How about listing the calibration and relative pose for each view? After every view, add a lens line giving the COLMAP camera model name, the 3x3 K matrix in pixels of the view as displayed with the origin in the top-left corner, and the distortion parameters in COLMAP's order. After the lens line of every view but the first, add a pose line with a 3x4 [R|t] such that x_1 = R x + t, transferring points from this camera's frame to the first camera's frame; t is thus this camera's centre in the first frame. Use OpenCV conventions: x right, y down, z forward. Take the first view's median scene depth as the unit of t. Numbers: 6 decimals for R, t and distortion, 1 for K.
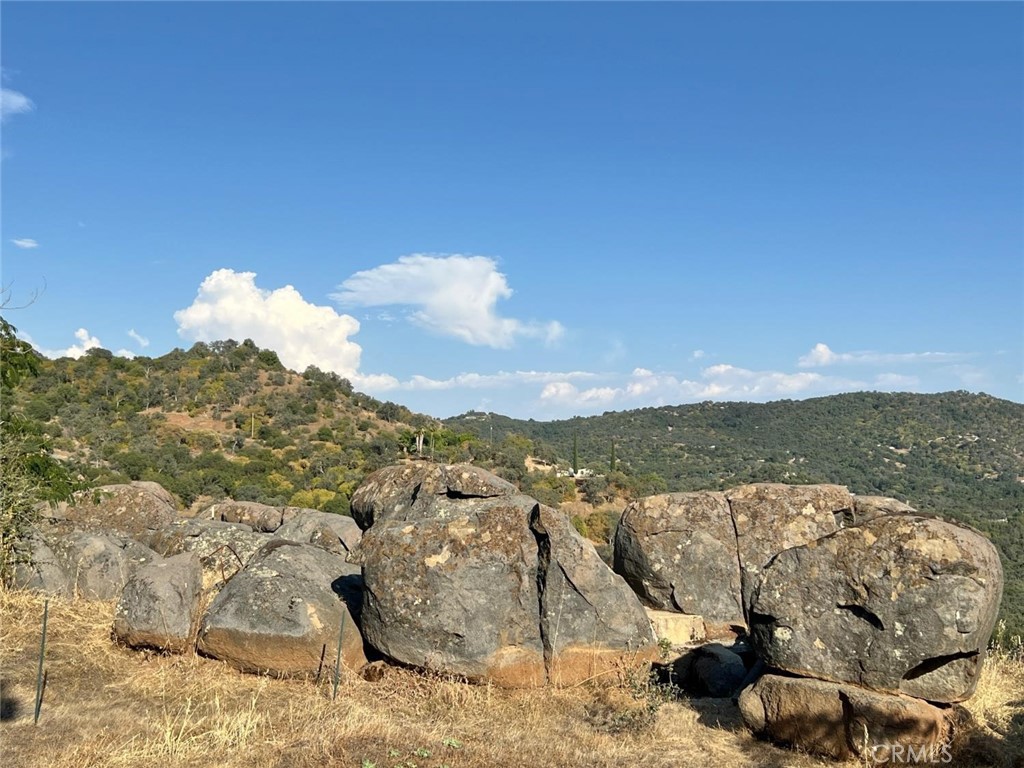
lens RADIAL K [[1193.6, 0, 512.0], [0, 1193.6, 384.0], [0, 0, 1]] dist [-0.002970, -0.001228]
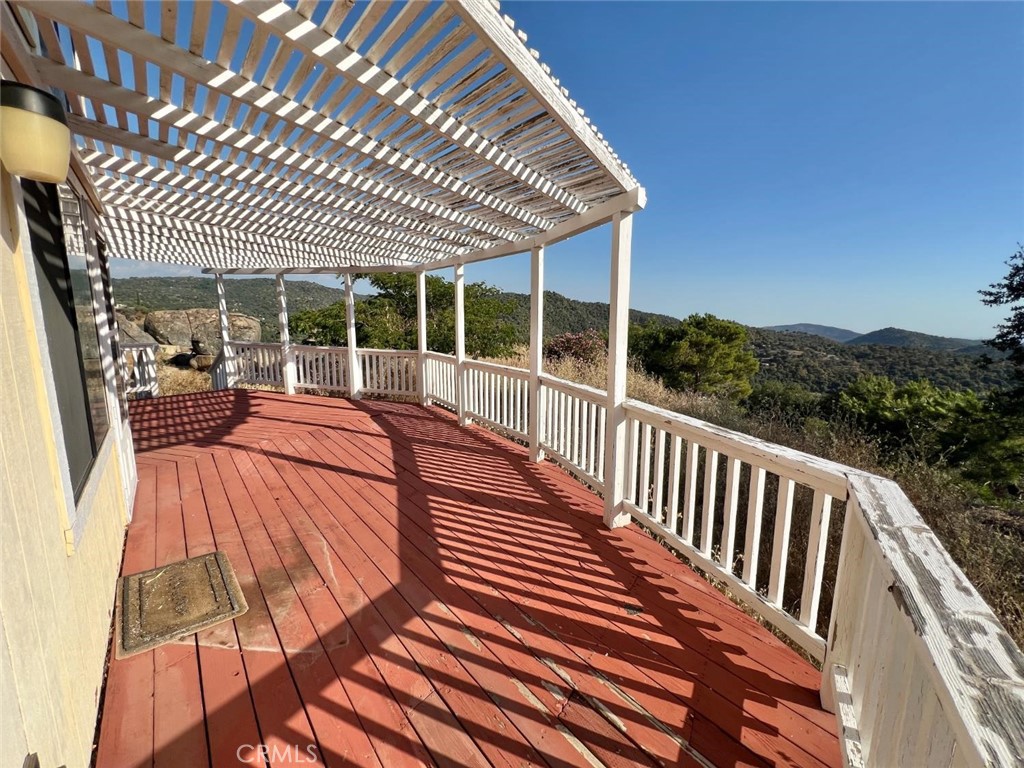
lens RADIAL K [[414.8, 0, 512.0], [0, 414.8, 384.0], [0, 0, 1]] dist [0.000598, 0.000084]
pose [[0.690601, -0.096977, 0.716705, -0.050487], [-0.080494, 0.974507, 0.209422, -0.030717], [-0.718742, -0.202318, 0.665189, -0.535815]]
